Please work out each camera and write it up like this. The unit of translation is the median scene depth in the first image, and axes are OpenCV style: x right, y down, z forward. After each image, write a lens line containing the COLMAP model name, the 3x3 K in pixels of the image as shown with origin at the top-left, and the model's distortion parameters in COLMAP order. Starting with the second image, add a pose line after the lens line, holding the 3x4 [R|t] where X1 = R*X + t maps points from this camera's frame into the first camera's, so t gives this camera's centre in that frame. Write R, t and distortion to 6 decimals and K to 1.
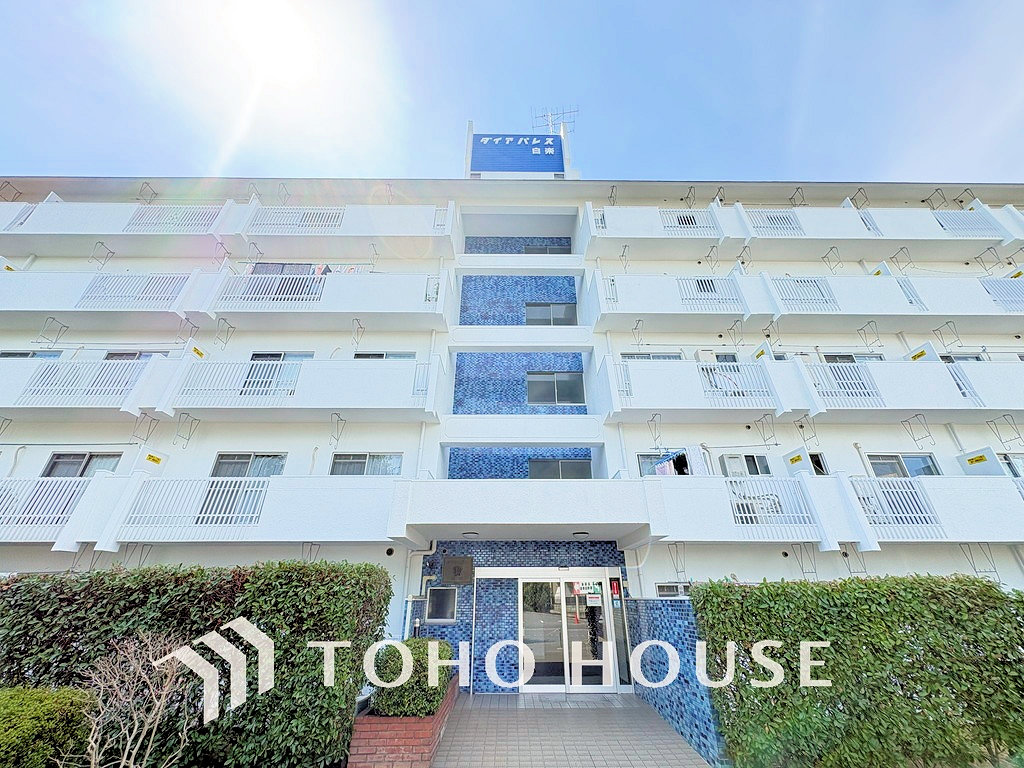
lens RADIAL K [[435.3, 0, 512.0], [0, 435.3, 384.0], [0, 0, 1]] dist [0.000147, -0.000151]
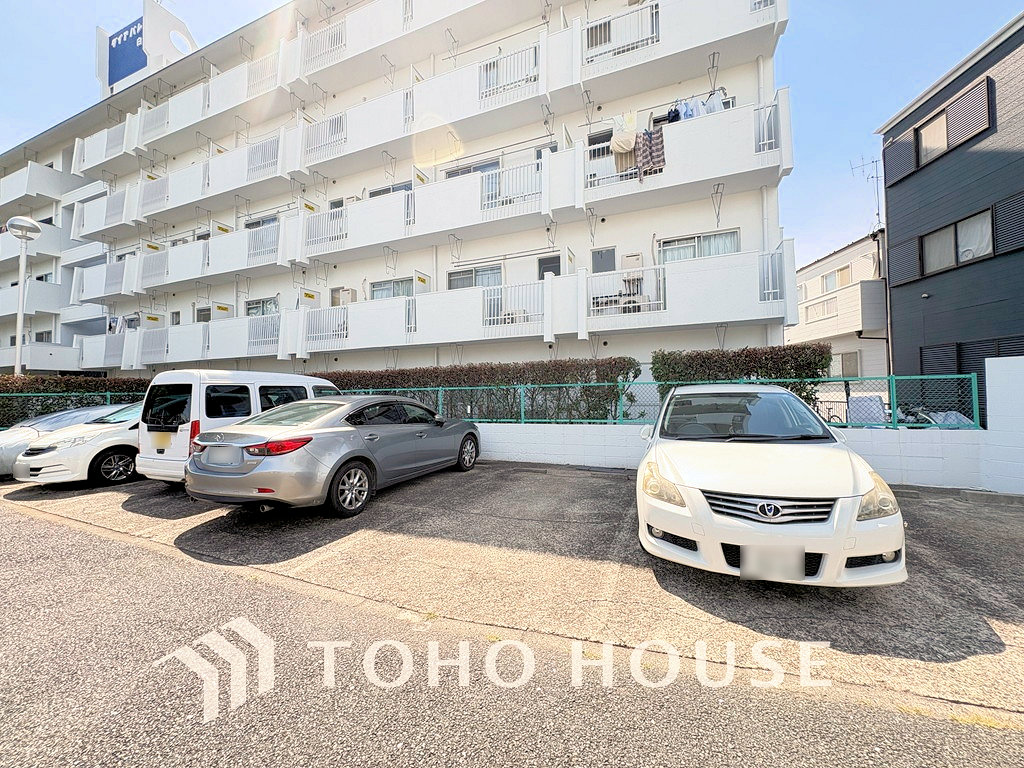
lens RADIAL K [[403.3, 0, 512.0], [0, 403.3, 384.0], [0, 0, 1]] dist [0.000788, 0.000117]
pose [[0.926990, -0.029218, -0.373947, 1.038144], [0.198916, 0.883515, 0.424068, -0.000095], [0.317997, -0.467491, 0.824821, 0.012619]]
